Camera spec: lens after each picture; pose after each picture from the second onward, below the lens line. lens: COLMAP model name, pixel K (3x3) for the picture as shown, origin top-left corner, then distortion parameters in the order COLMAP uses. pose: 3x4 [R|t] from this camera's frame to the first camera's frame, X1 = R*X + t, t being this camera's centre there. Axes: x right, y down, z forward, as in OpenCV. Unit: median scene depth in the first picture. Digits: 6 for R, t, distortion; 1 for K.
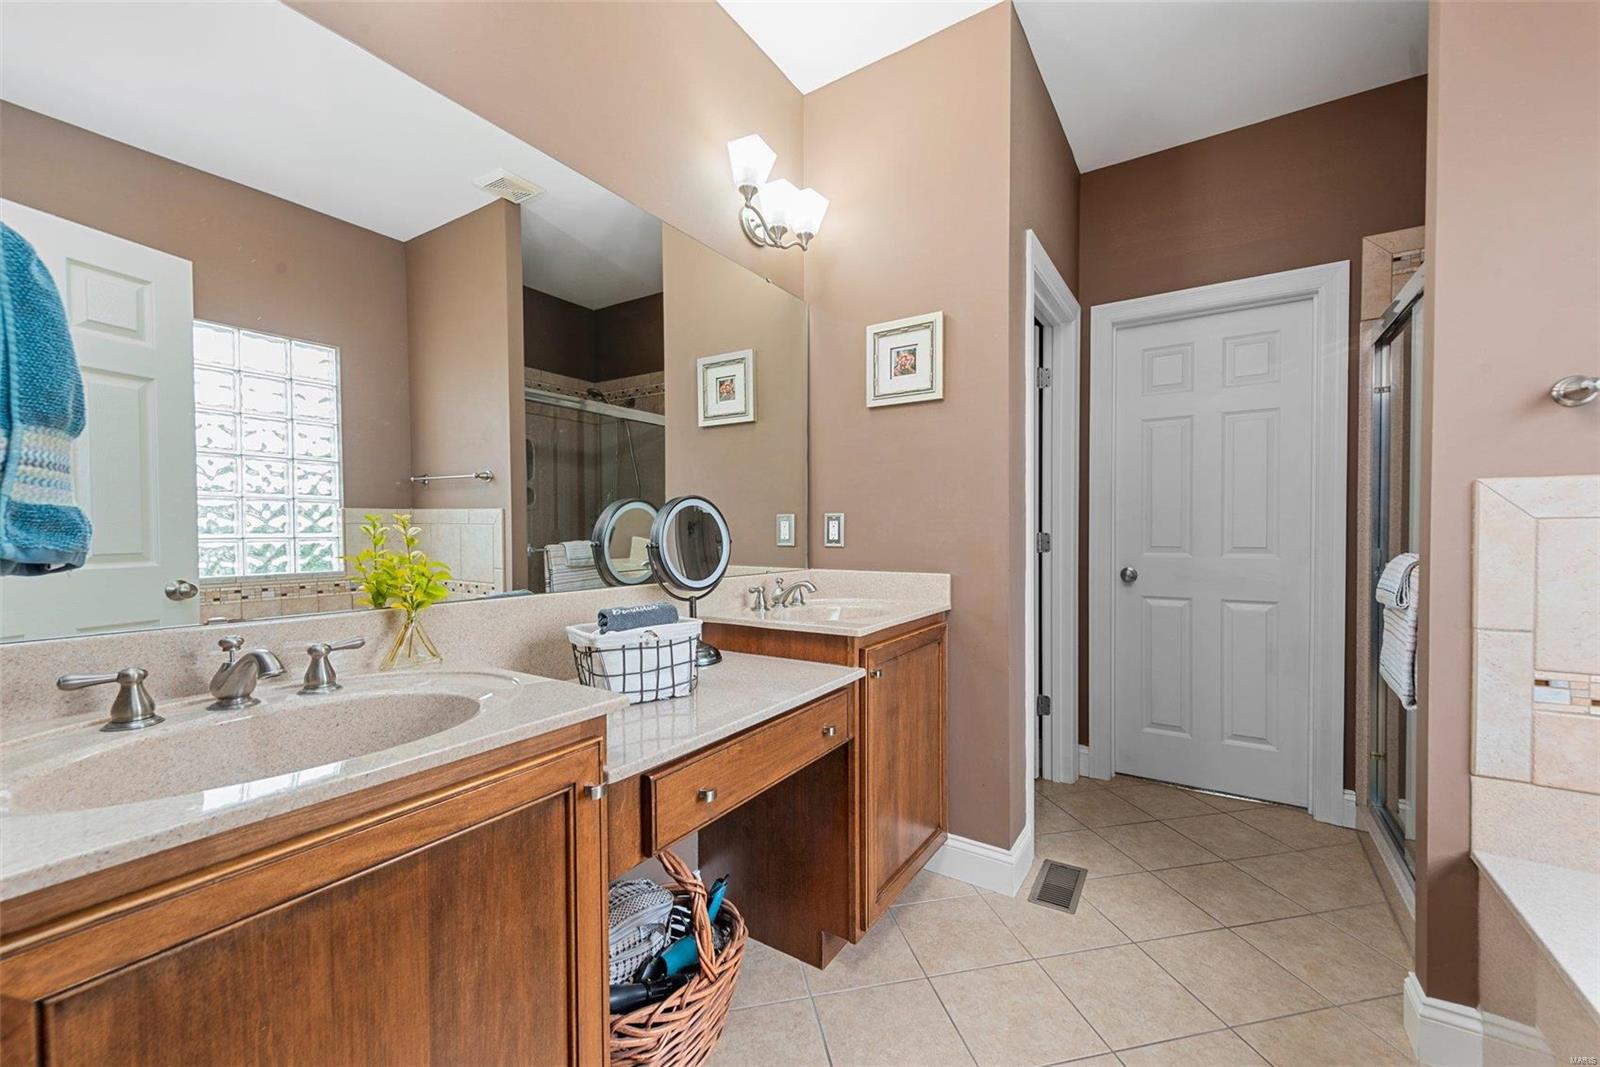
lens RADIAL K [[637.6, 0, 802.5], [0, 637.6, 531.6], [0, 0, 1]] dist [0.015371, -0.000434]
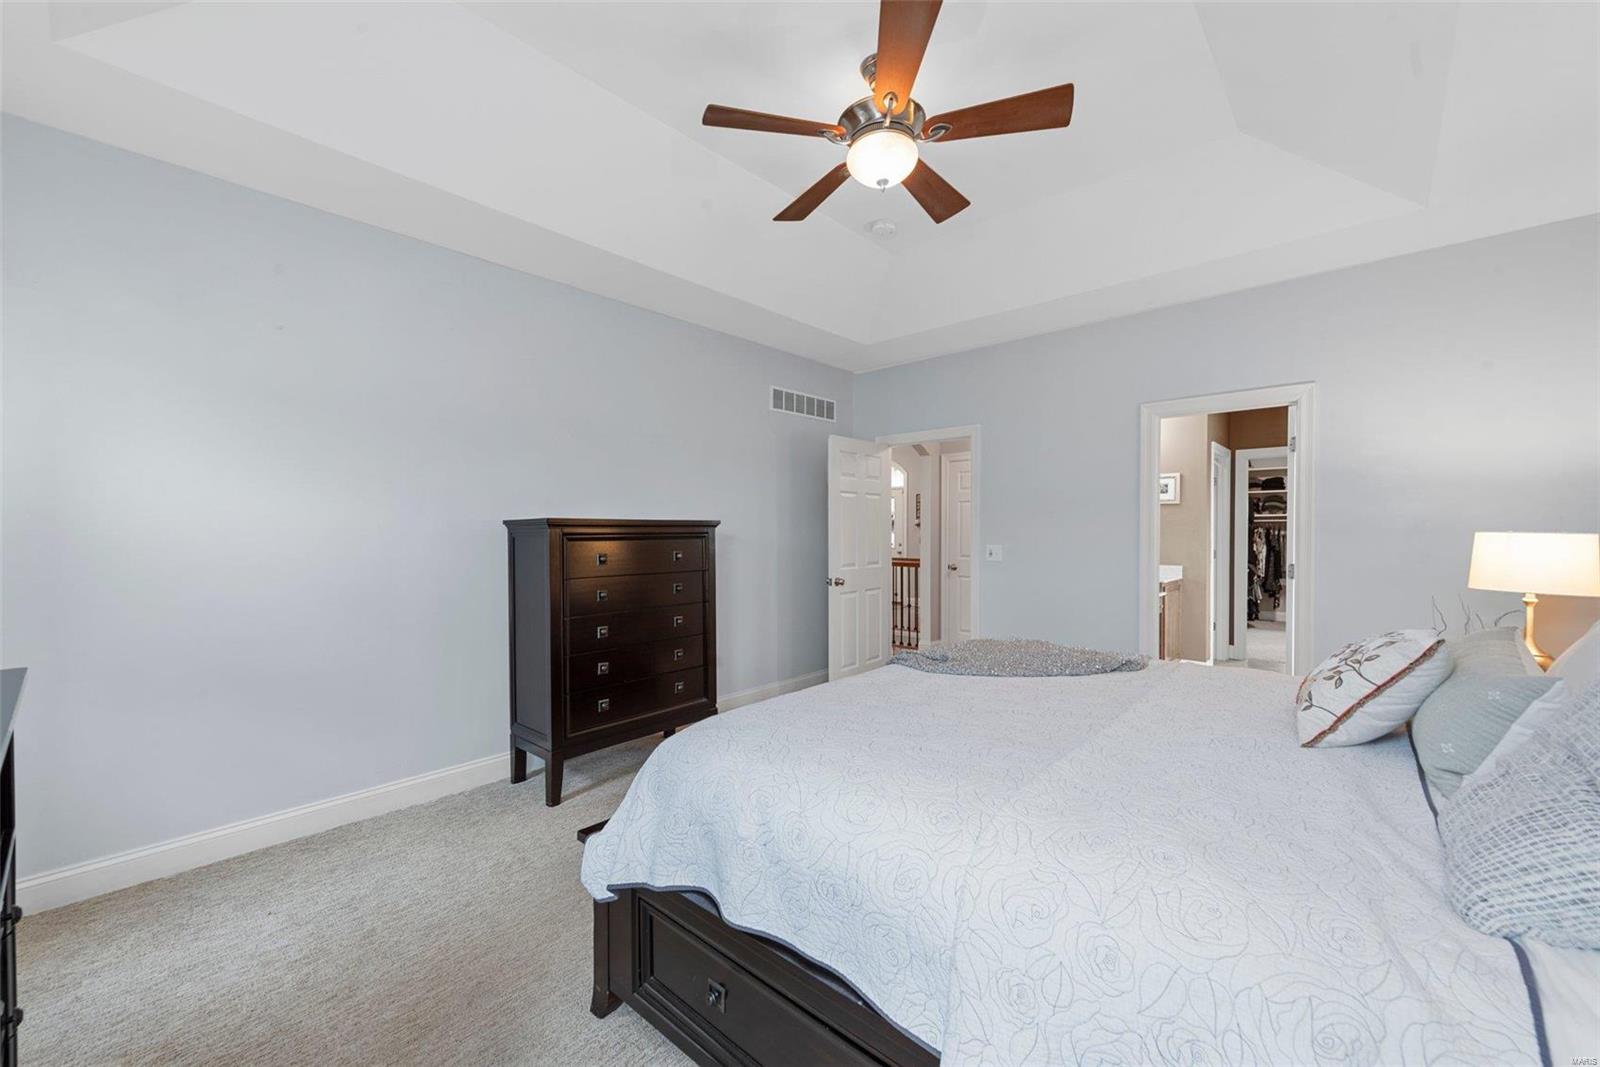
lens RADIAL K [[637.6, 0, 799.7], [0, 637.6, 535.5], [0, 0, 1]] dist [0.015371, -0.000434]
pose [[0.988298, 0.006915, -0.152378, -0.983167], [-0.007795, 0.999956, -0.005180, -0.040128], [0.152335, 0.006307, 0.988309, -2.001498]]
